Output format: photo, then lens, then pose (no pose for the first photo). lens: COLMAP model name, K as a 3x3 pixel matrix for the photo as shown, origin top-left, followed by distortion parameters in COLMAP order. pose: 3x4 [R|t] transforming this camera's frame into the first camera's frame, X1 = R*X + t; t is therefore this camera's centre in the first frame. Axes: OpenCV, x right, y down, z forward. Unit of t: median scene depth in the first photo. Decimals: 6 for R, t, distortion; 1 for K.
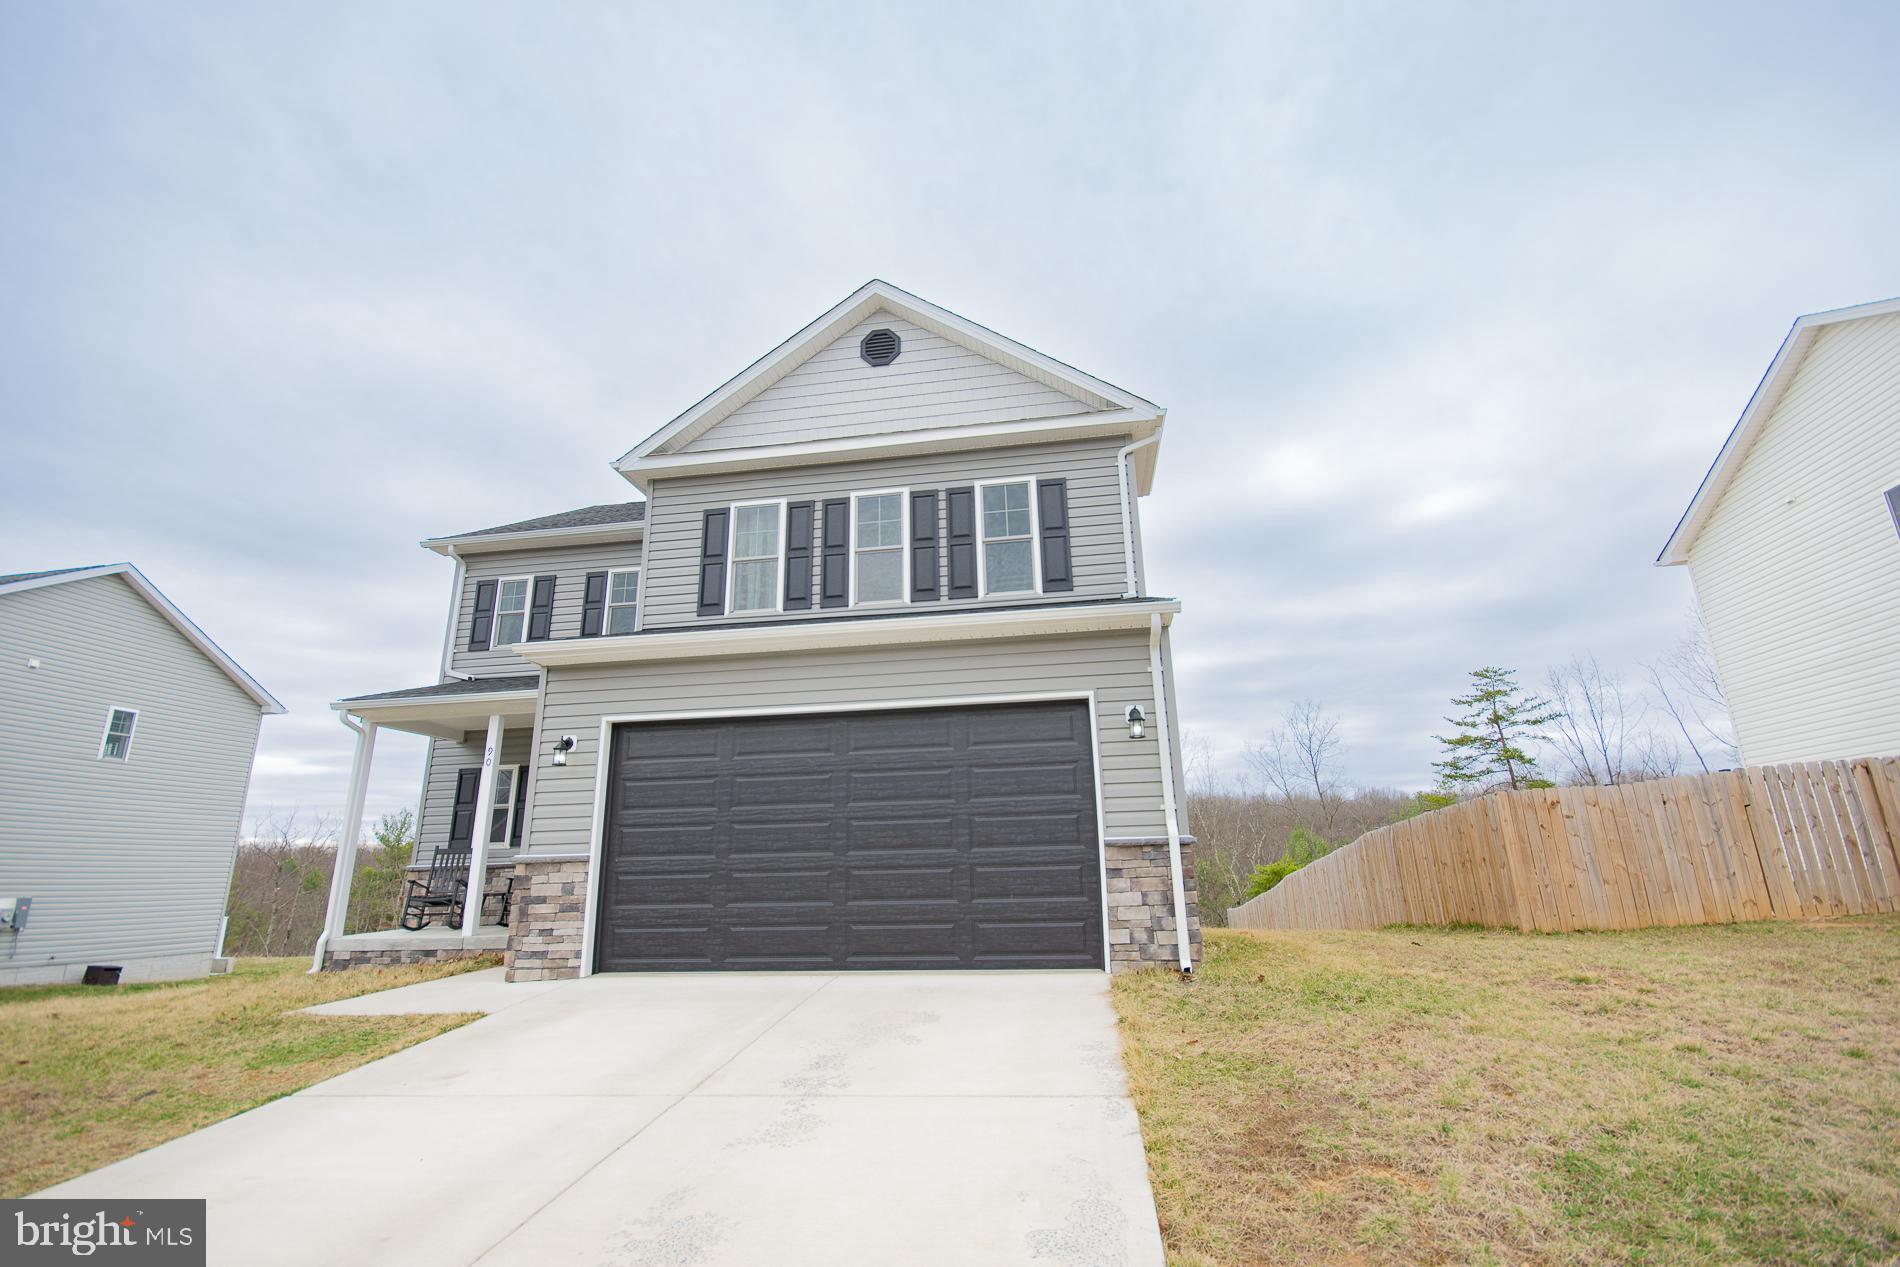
lens RADIAL K [[836.7, 0, 950.0], [0, 836.7, 633.5], [0, 0, 1]] dist [0.009719, -0.013385]
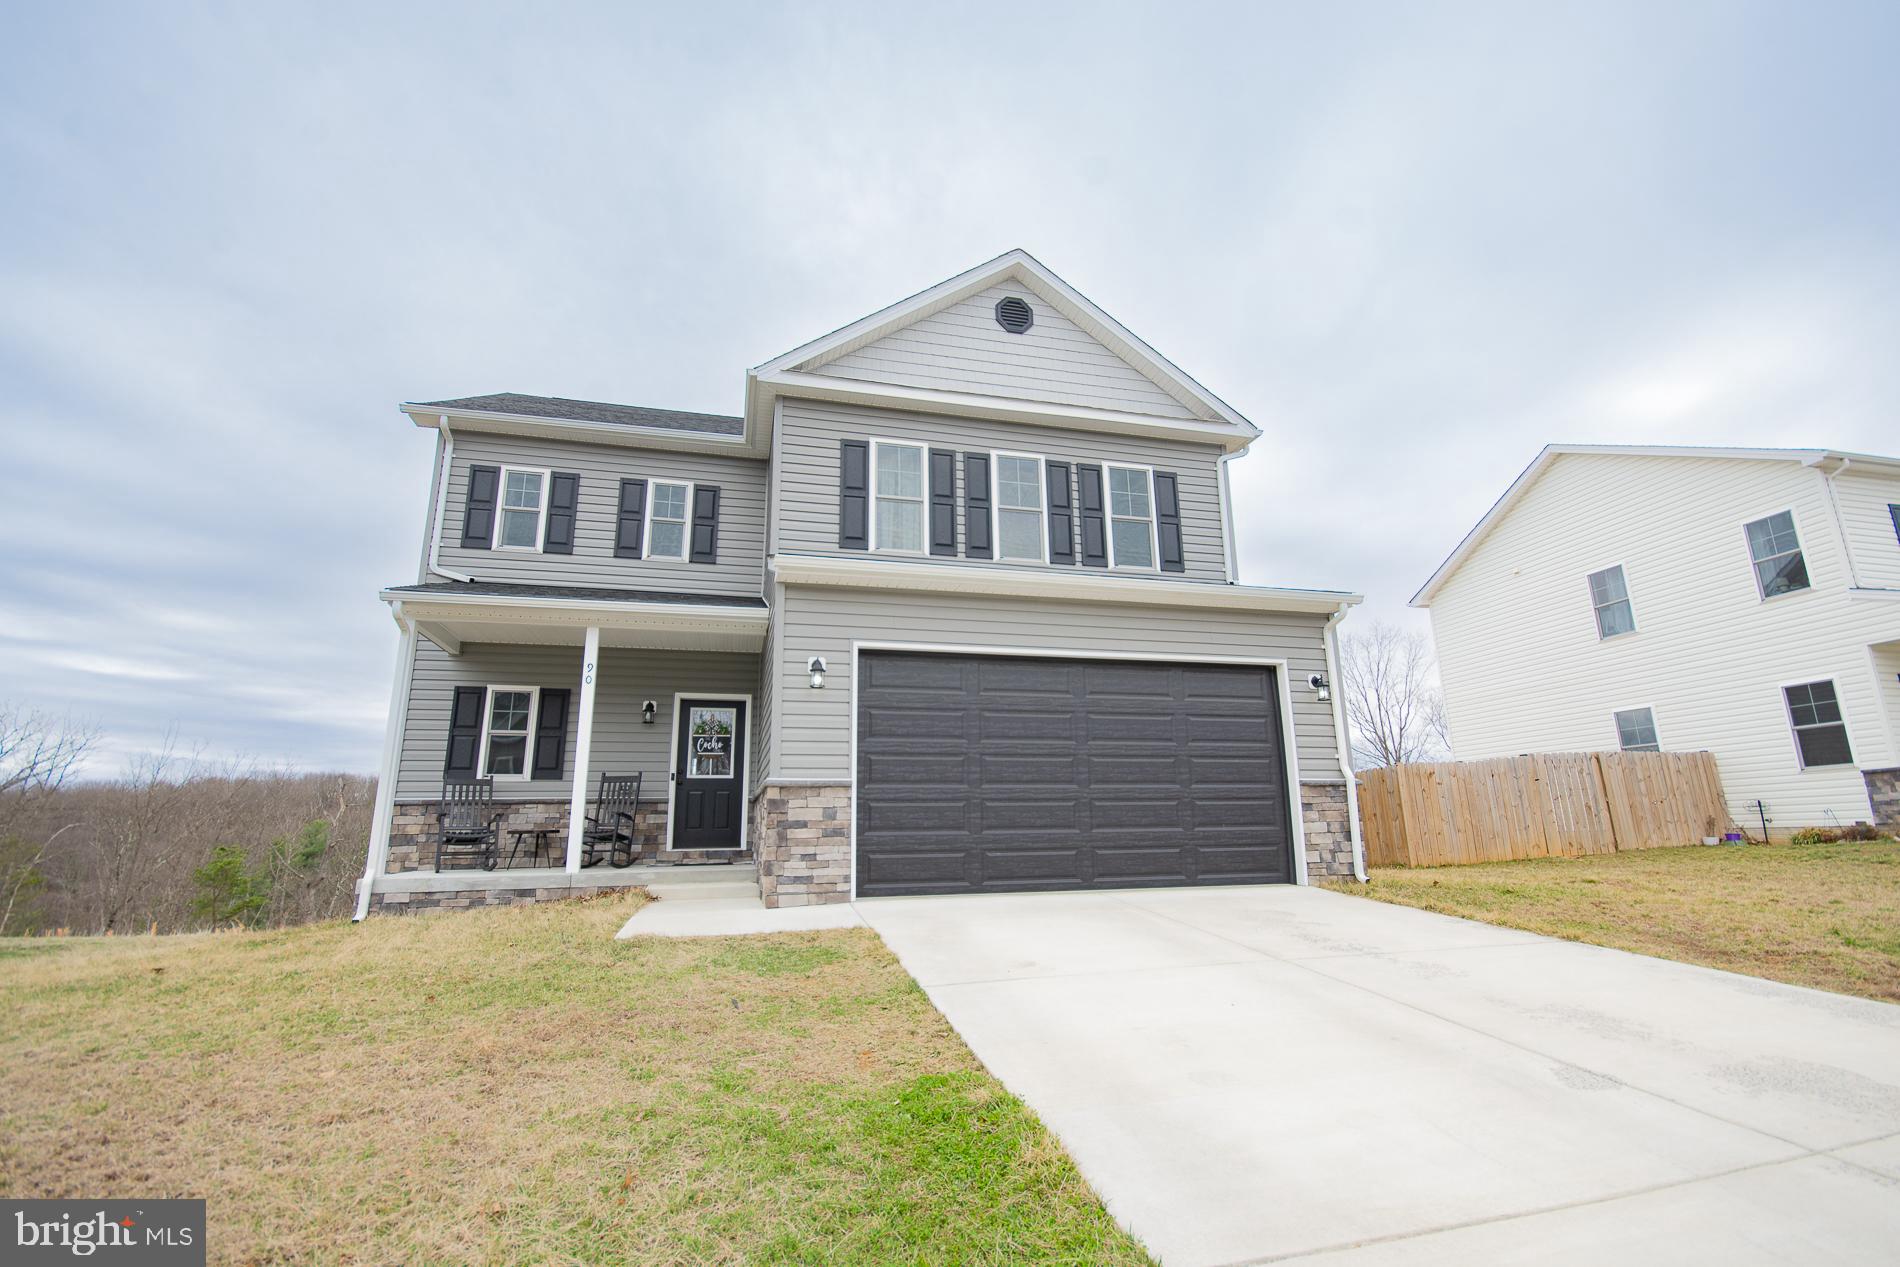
lens RADIAL K [[853.1, 0, 950.0], [0, 853.1, 633.5], [0, 0, 1]] dist [0.010920, -0.014260]
pose [[0.918115, 0.101471, 0.383105, -0.560665], [-0.113293, 0.993526, 0.008358, 0.055845], [-0.379776, -0.051077, 0.923667, 0.031115]]
